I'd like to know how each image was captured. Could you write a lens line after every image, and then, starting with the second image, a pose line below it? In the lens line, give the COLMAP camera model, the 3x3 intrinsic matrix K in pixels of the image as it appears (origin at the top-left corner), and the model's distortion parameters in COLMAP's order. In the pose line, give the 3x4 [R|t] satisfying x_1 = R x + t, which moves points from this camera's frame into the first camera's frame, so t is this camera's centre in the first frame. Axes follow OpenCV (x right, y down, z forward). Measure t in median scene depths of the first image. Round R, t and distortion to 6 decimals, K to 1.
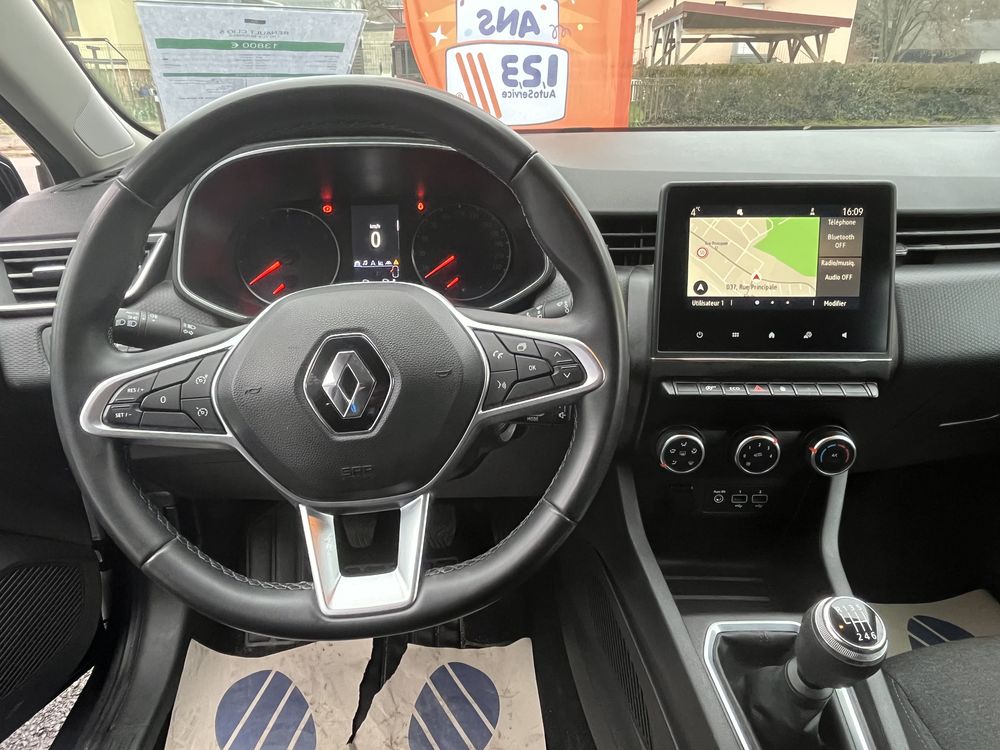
lens RADIAL K [[665.8, 0, 500.0], [0, 665.8, 375.0], [0, 0, 1]] dist [-0.016736, -0.003772]
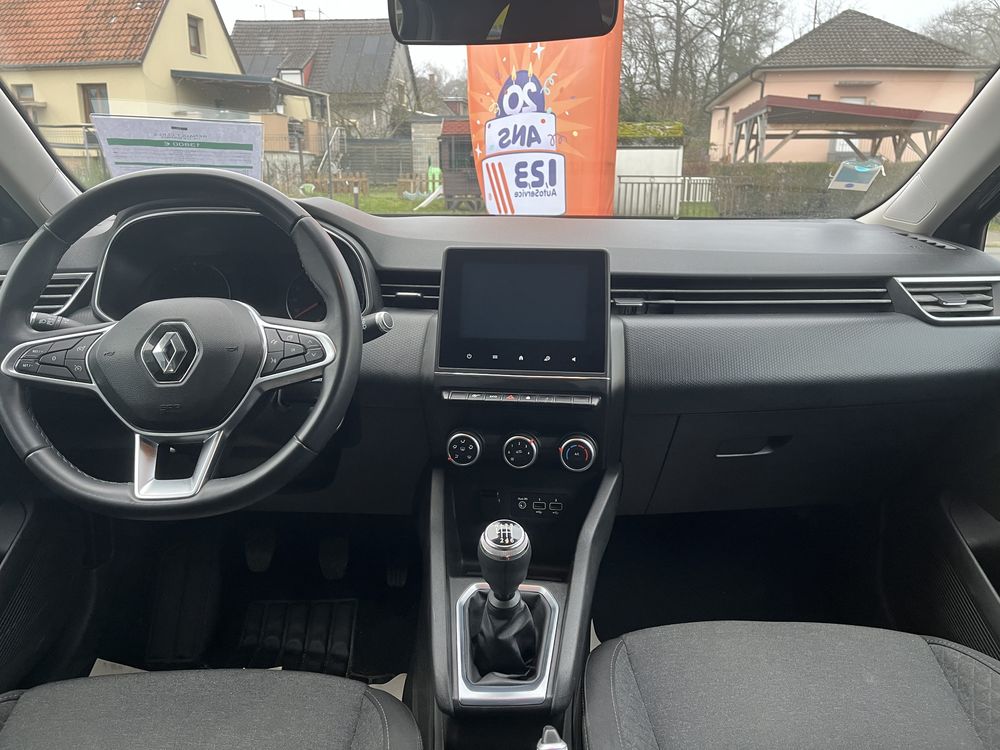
lens RADIAL K [[757.8, 0, 500.0], [0, 757.8, 375.0], [0, 0, 1]] dist [0.120093, -0.189470]
pose [[0.997616, 0.035253, -0.059331, 0.607224], [-0.044470, 0.985787, -0.162010, 0.299294], [0.052777, 0.164262, 0.985004, -0.687568]]
